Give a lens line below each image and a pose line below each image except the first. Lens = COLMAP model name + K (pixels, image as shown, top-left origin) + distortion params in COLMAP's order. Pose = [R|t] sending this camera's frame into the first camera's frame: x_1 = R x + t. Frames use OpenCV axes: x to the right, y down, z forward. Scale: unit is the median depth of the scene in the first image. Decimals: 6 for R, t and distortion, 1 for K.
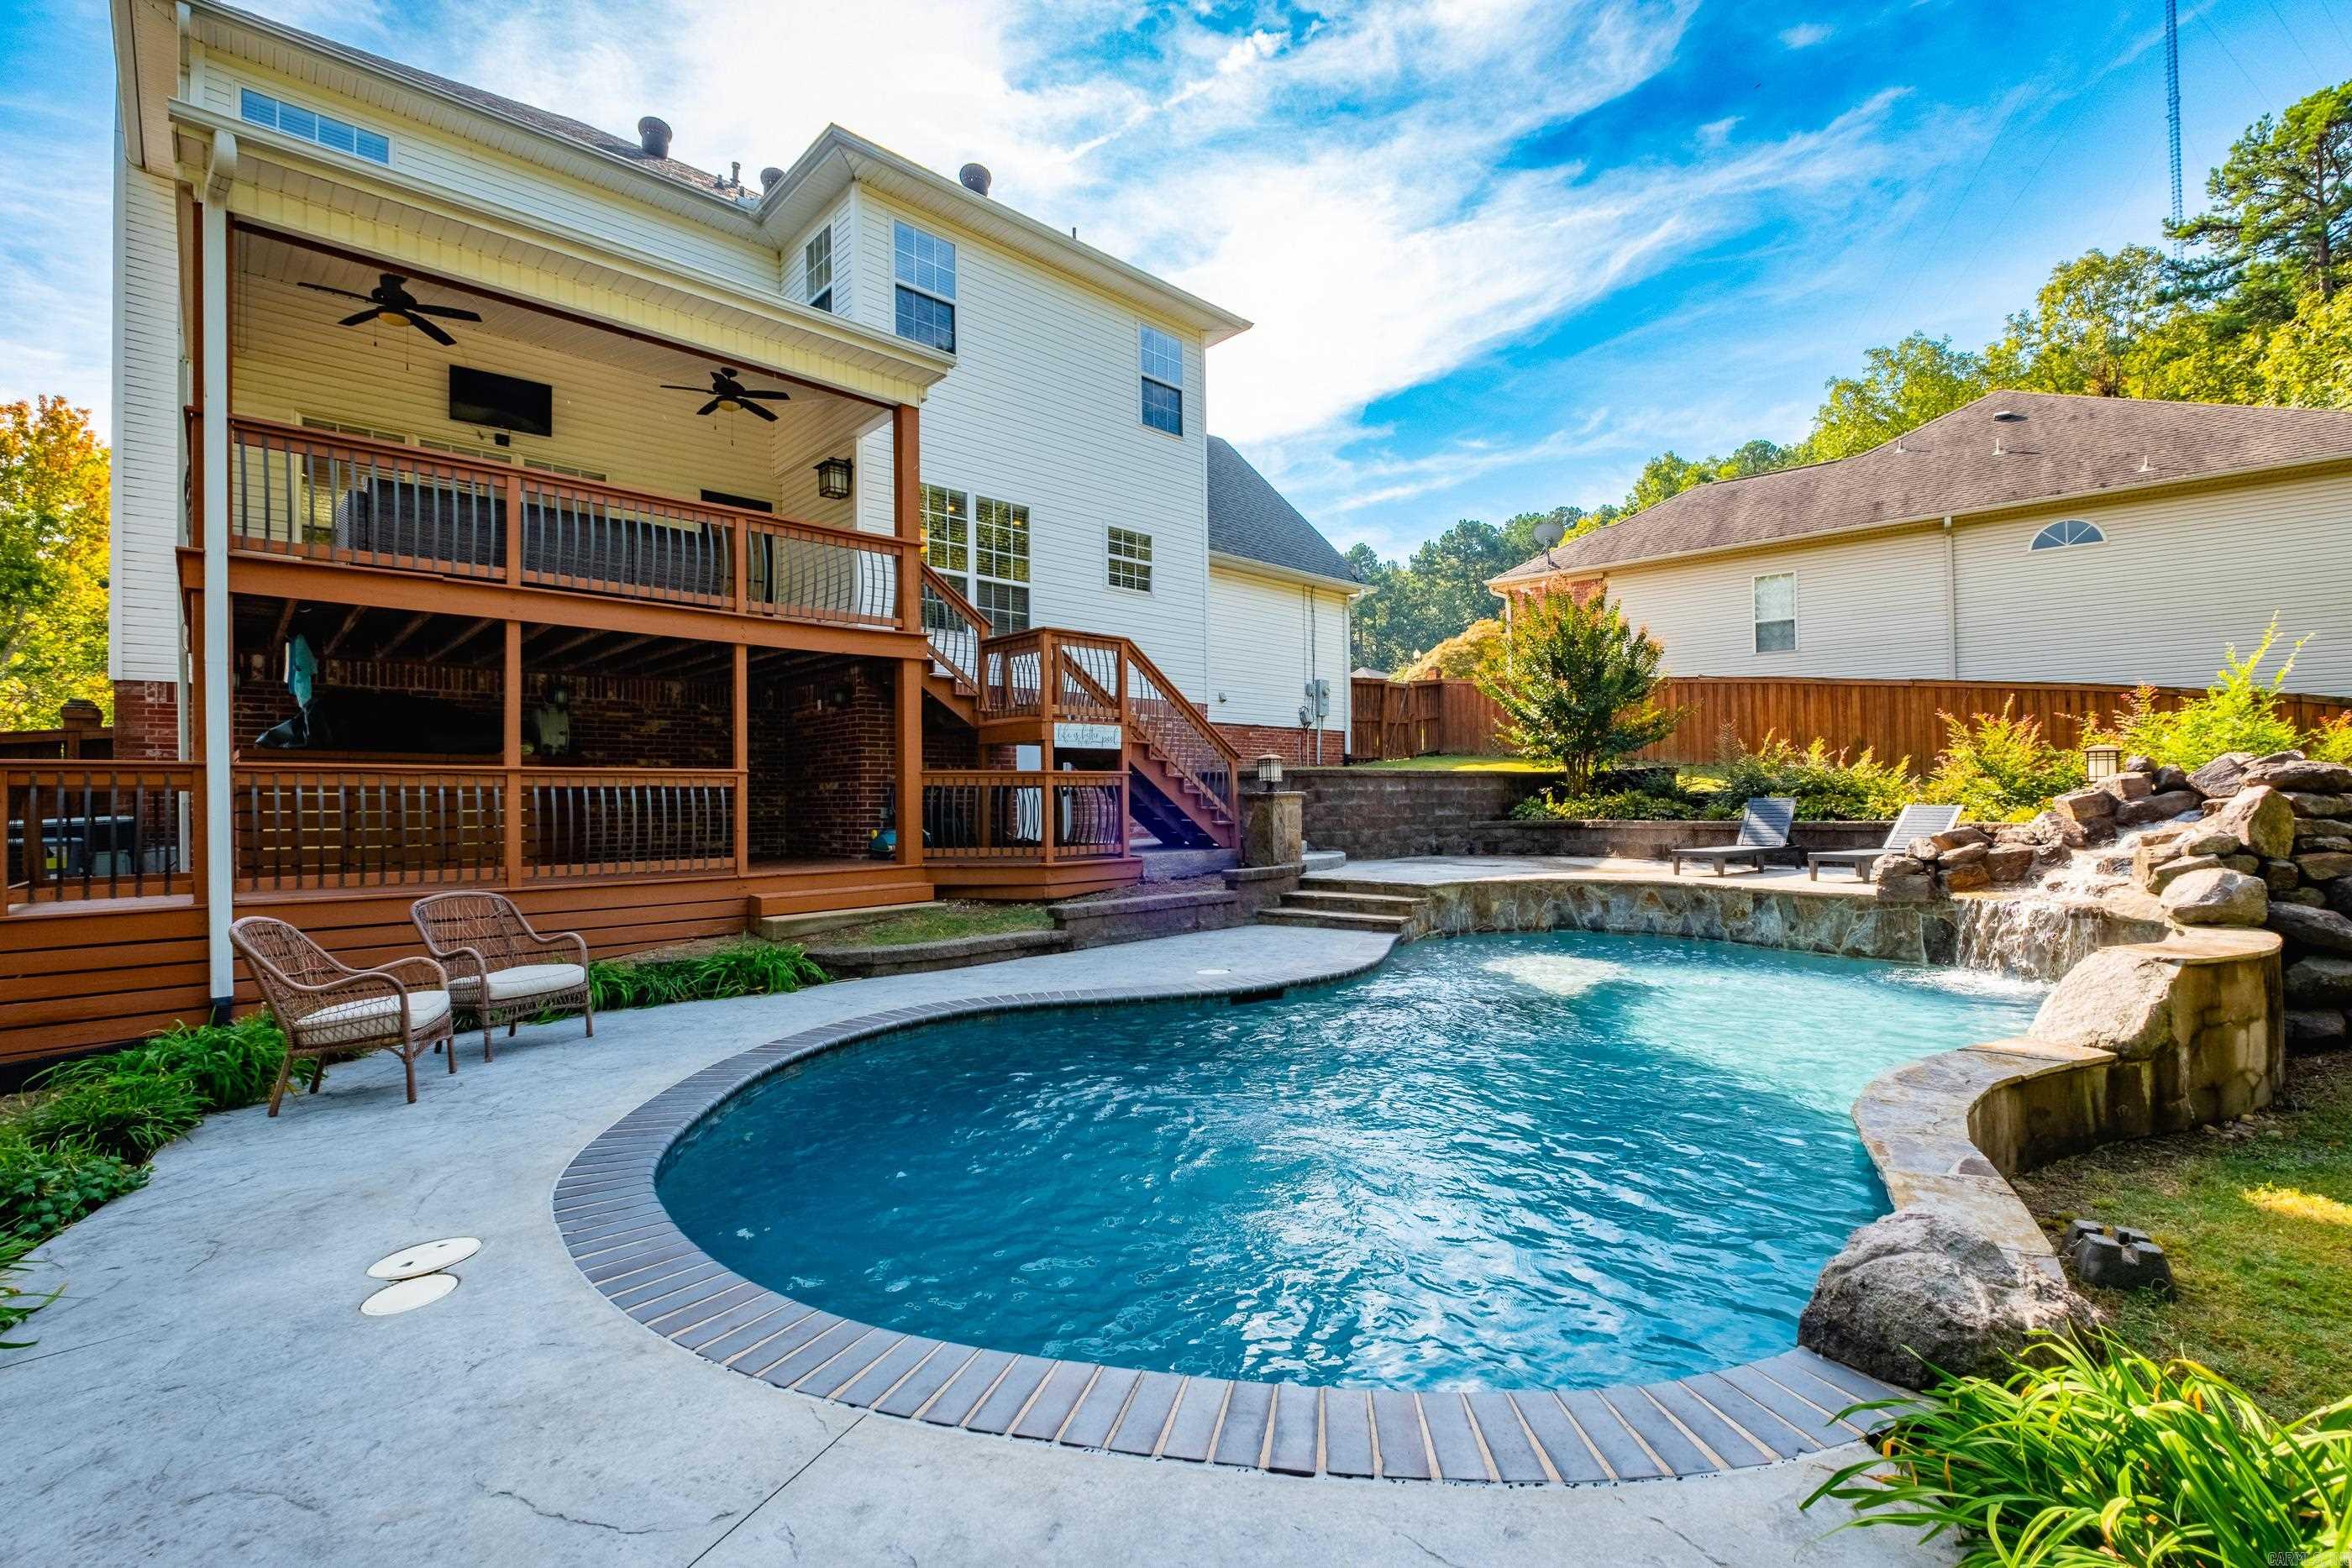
lens RADIAL K [[1016.4, 0, 1181.0], [0, 1016.4, 785.8], [0, 0, 1]] dist [0.005816, -0.003915]
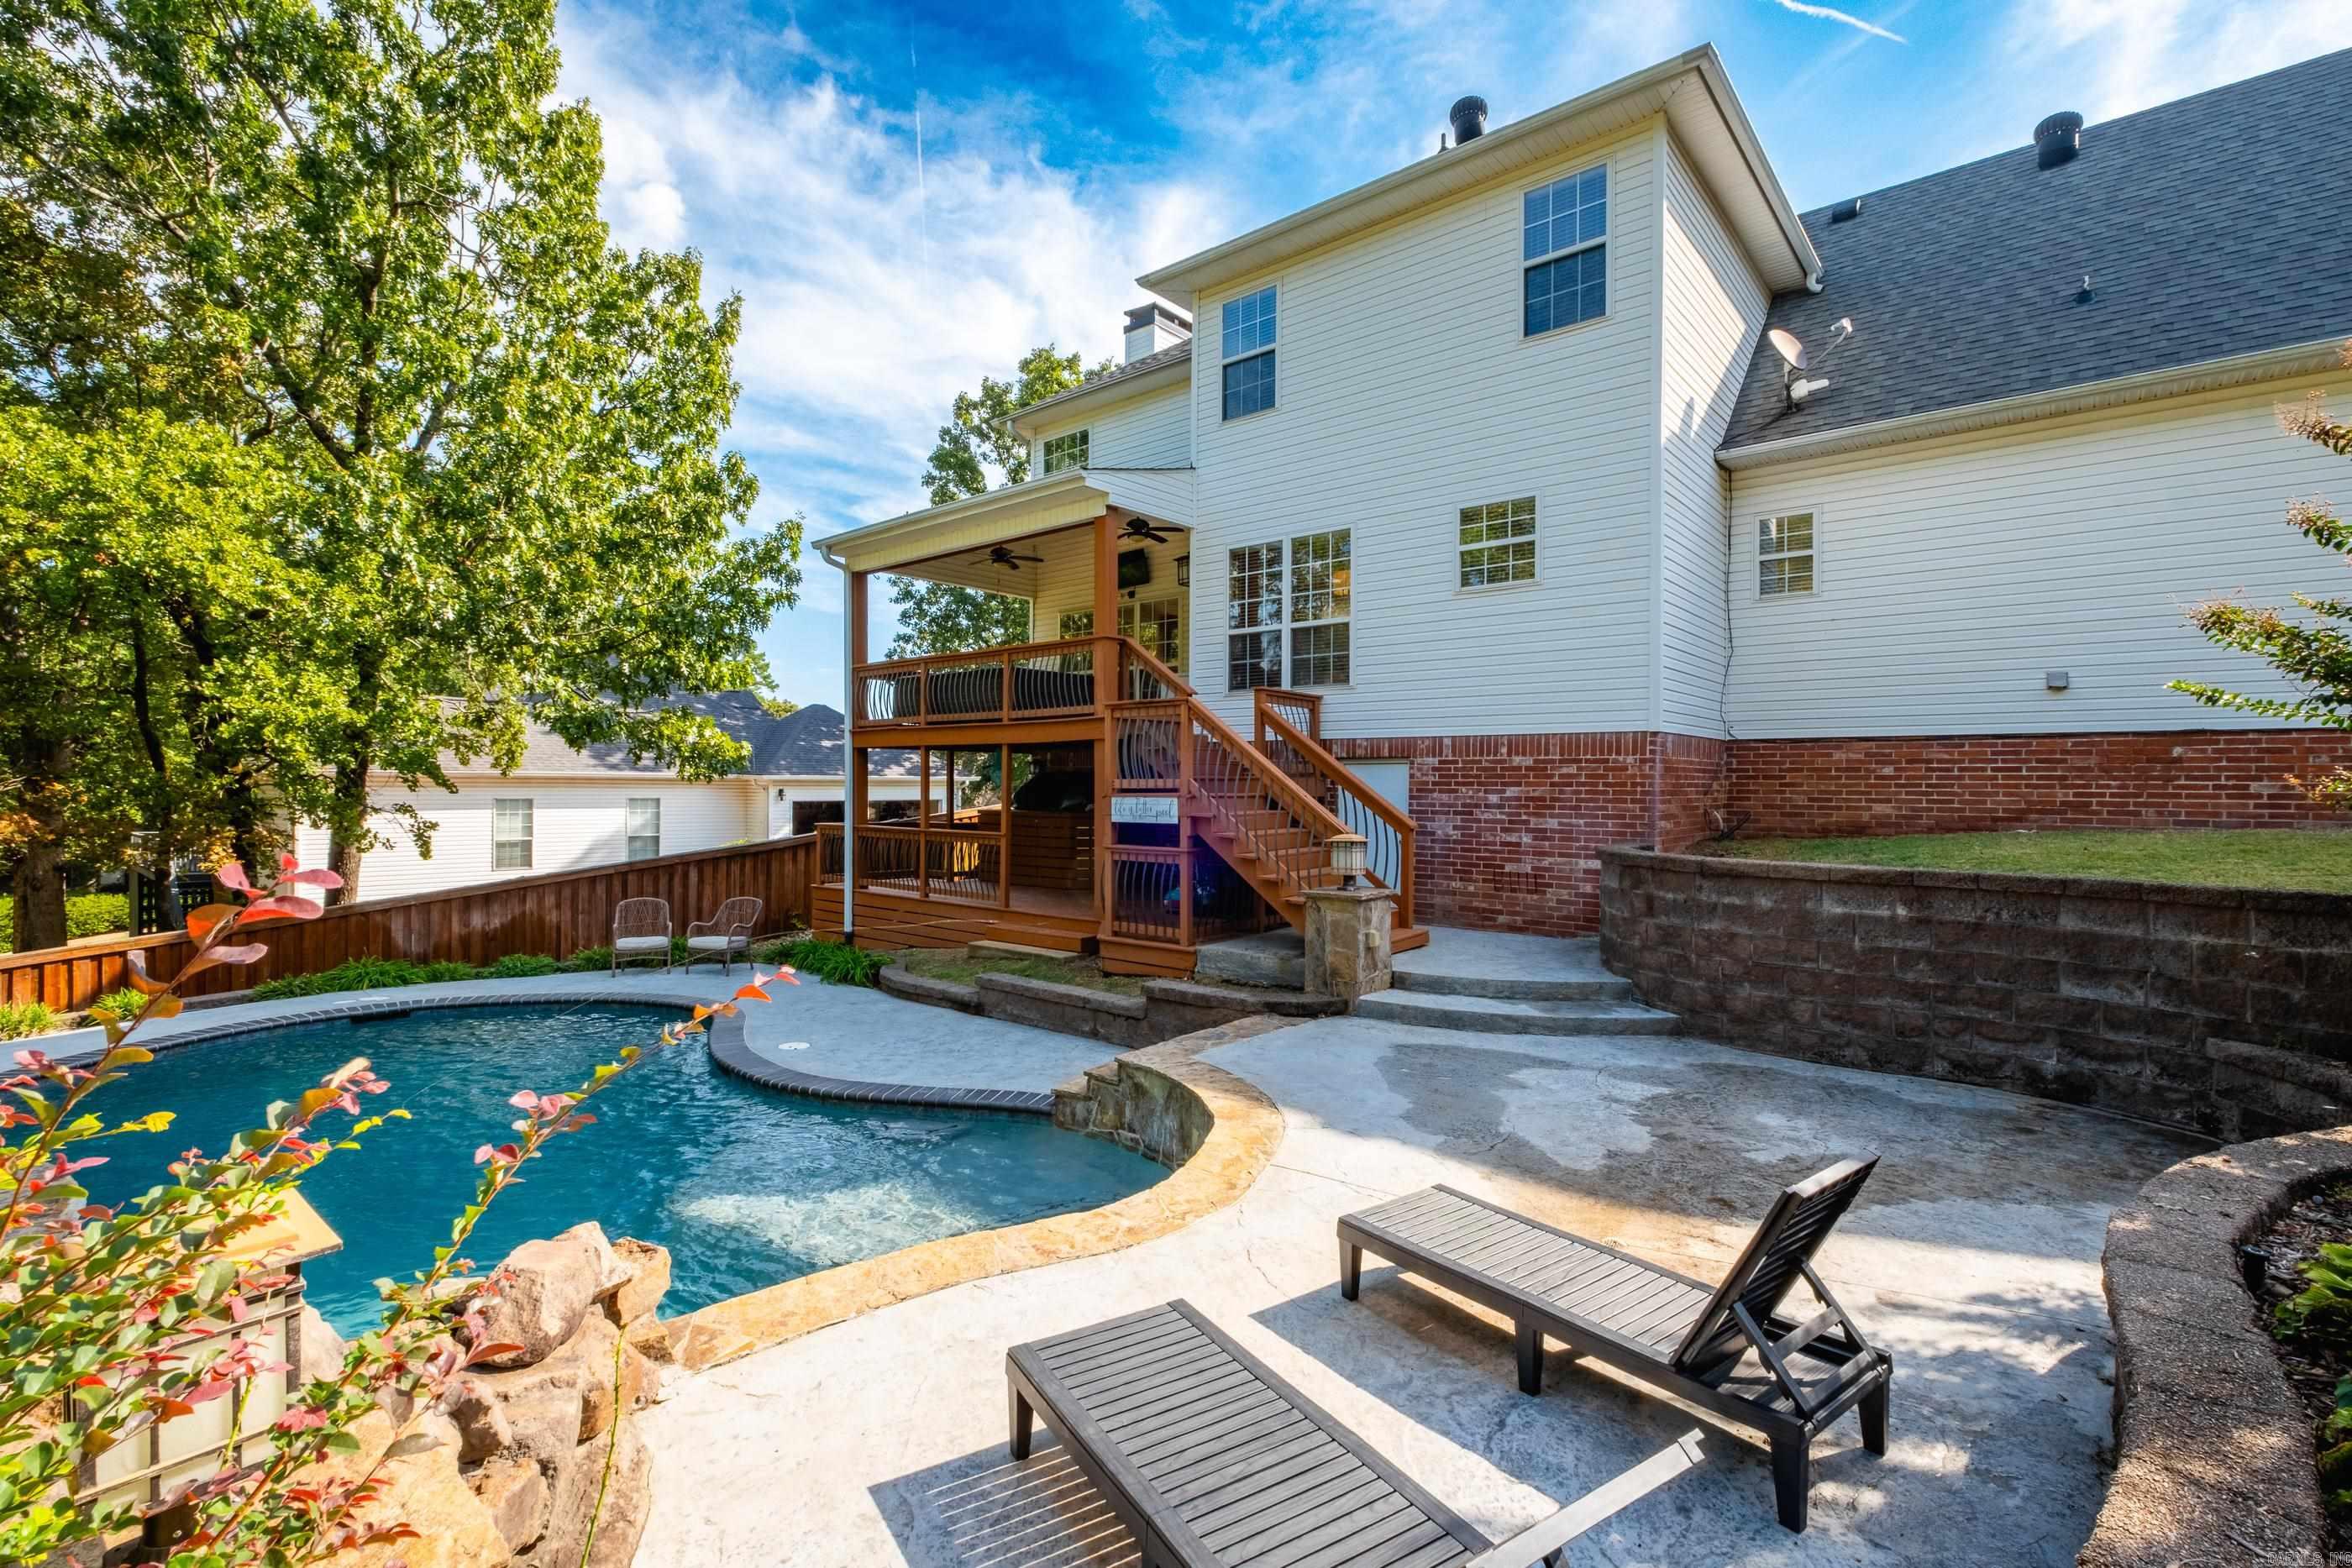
lens RADIAL K [[1016.4, 0, 1186.7], [0, 1016.4, 802.2], [0, 0, 1]] dist [0.005816, -0.003915]
pose [[0.133264, 0.028532, -0.990670, 0.755068], [0.009012, 0.999509, 0.029999, -0.074595], [0.991040, -0.012926, 0.132942, 0.810808]]
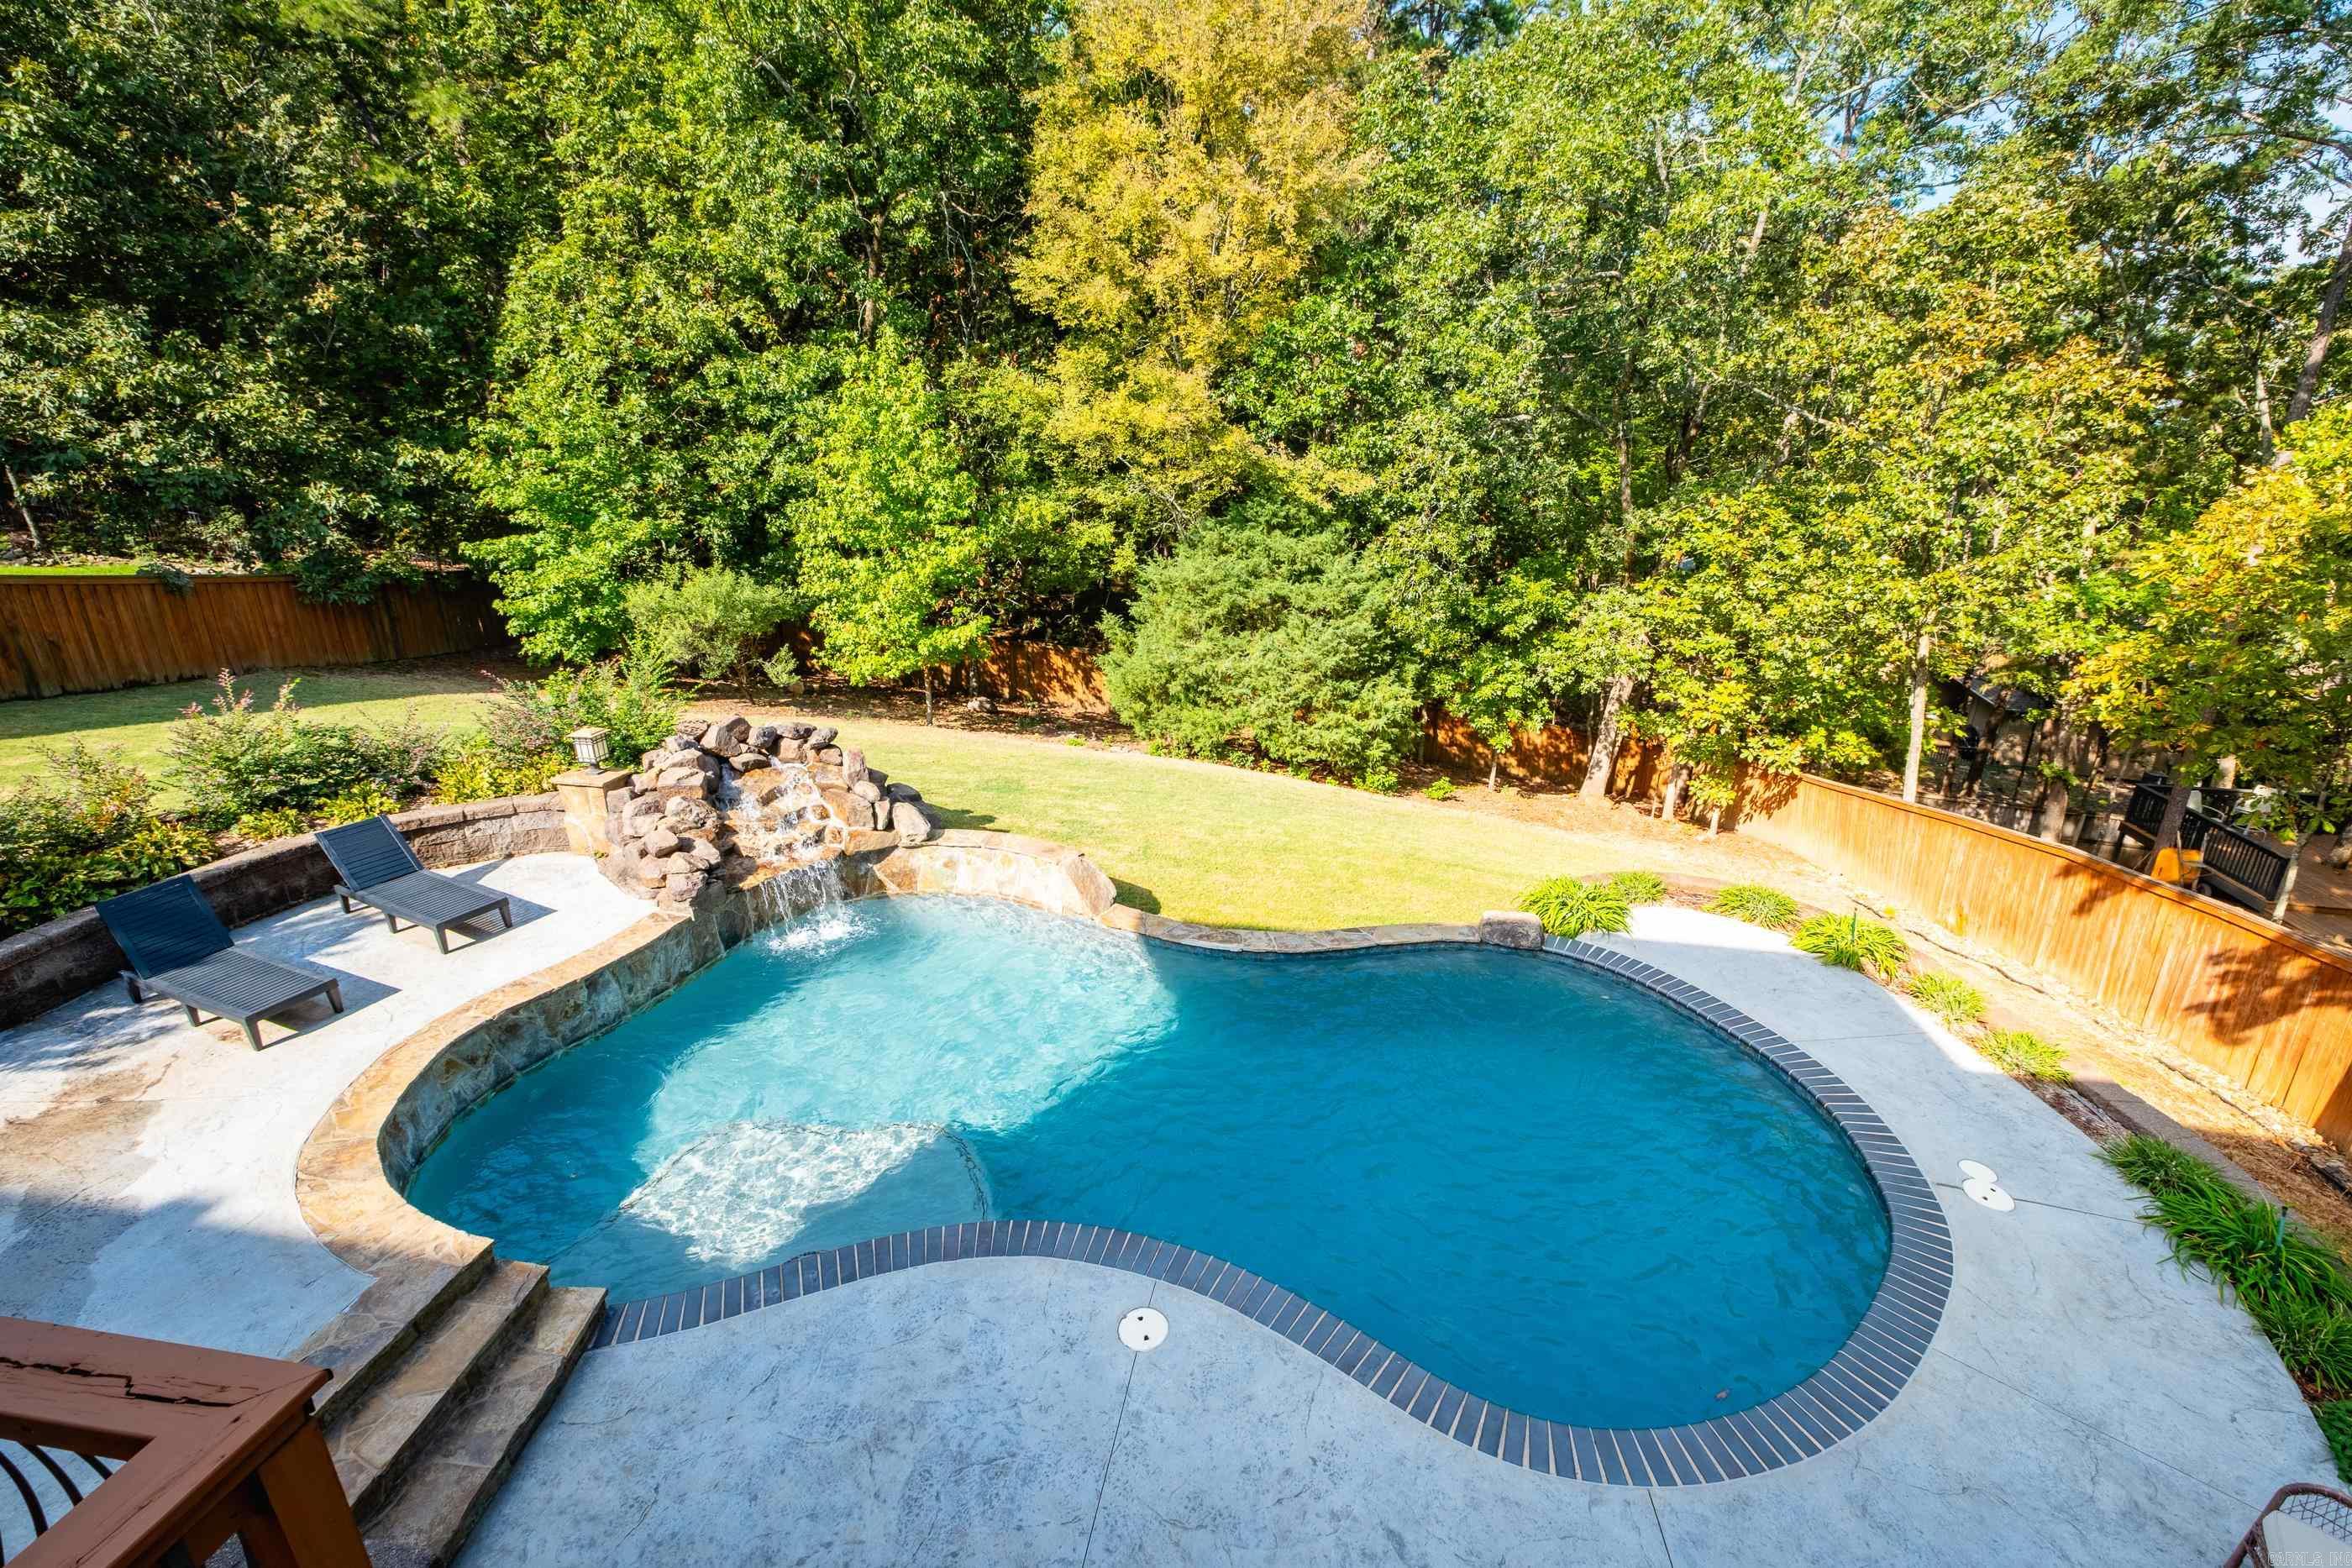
lens RADIAL K [[1016.4, 0, 1180.4], [0, 1016.4, 785.6], [0, 0, 1]] dist [0.005816, -0.003915]
pose [[-0.611819, -0.259708, 0.747148, -0.262124], [-0.008900, 0.946764, 0.321806, -0.254968], [-0.790948, 0.190238, -0.581559, 0.838200]]
